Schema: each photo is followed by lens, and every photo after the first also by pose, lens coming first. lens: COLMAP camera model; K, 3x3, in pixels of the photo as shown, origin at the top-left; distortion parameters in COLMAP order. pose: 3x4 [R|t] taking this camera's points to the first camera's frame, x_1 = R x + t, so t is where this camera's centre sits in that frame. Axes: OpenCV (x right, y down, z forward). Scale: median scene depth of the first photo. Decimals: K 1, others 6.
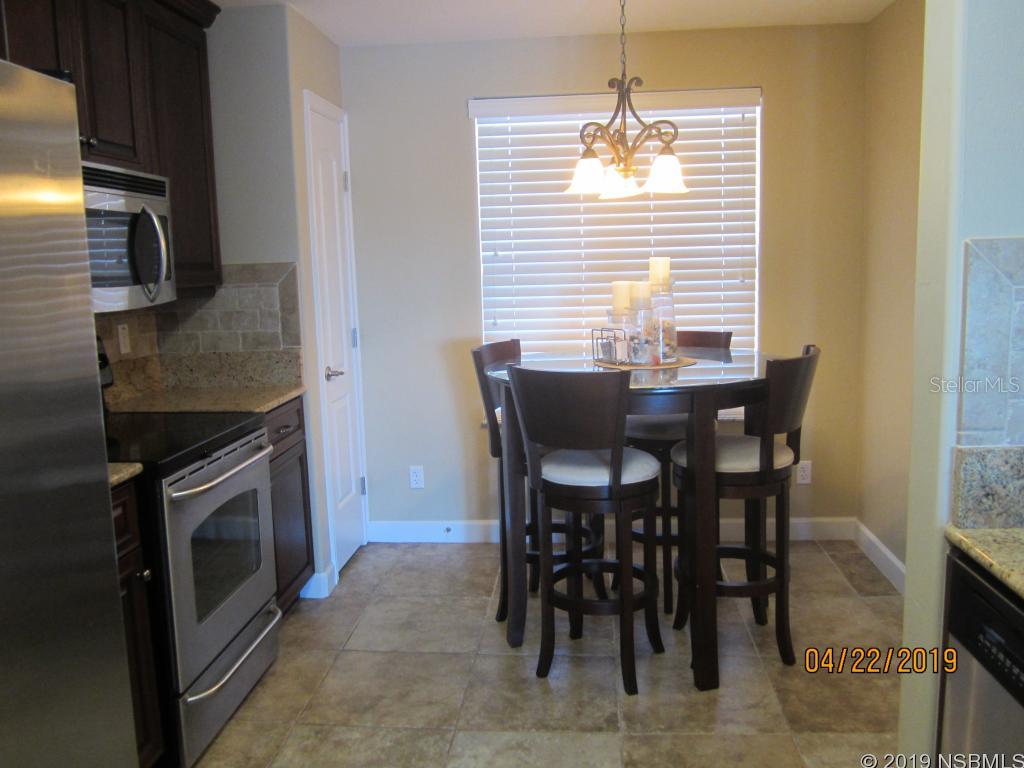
lens RADIAL K [[837.4, 0, 514.2], [0, 837.4, 385.9], [0, 0, 1]] dist [-0.053424, 0.017489]
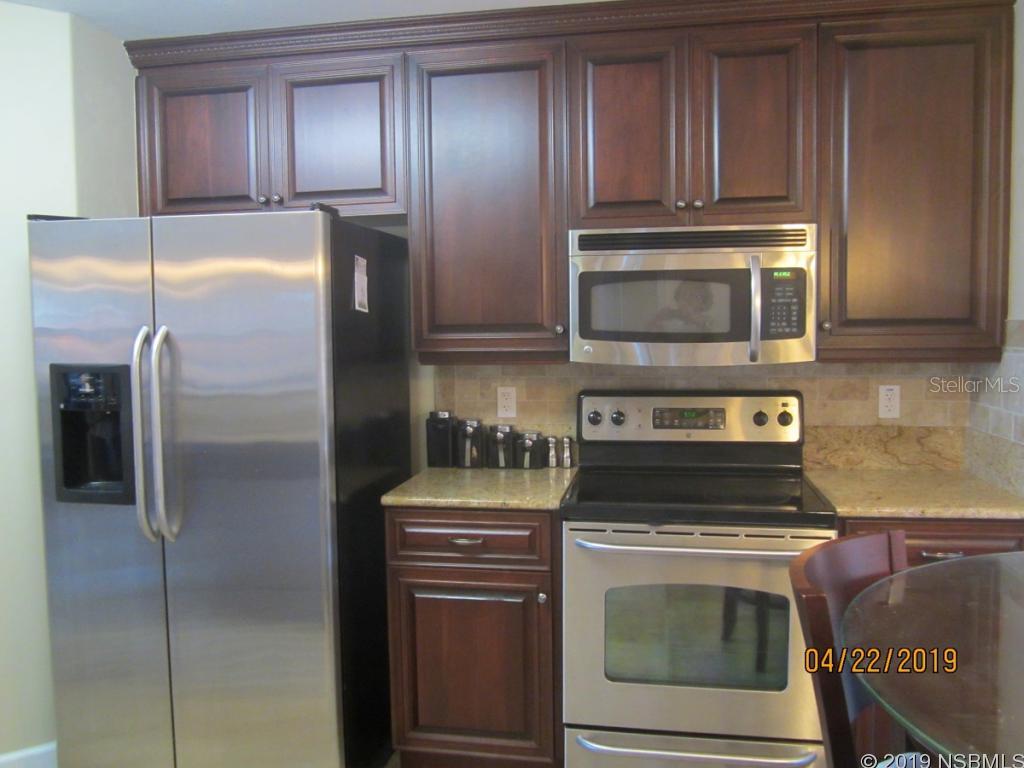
lens RADIAL K [[837.4, 0, 514.2], [0, 837.4, 385.9], [0, 0, 1]] dist [-0.053424, 0.017489]
pose [[-0.098606, 0.095184, -0.990564, 0.413773], [-0.126790, 0.986101, 0.107376, -0.109994], [0.987016, 0.136182, -0.085167, 0.635492]]
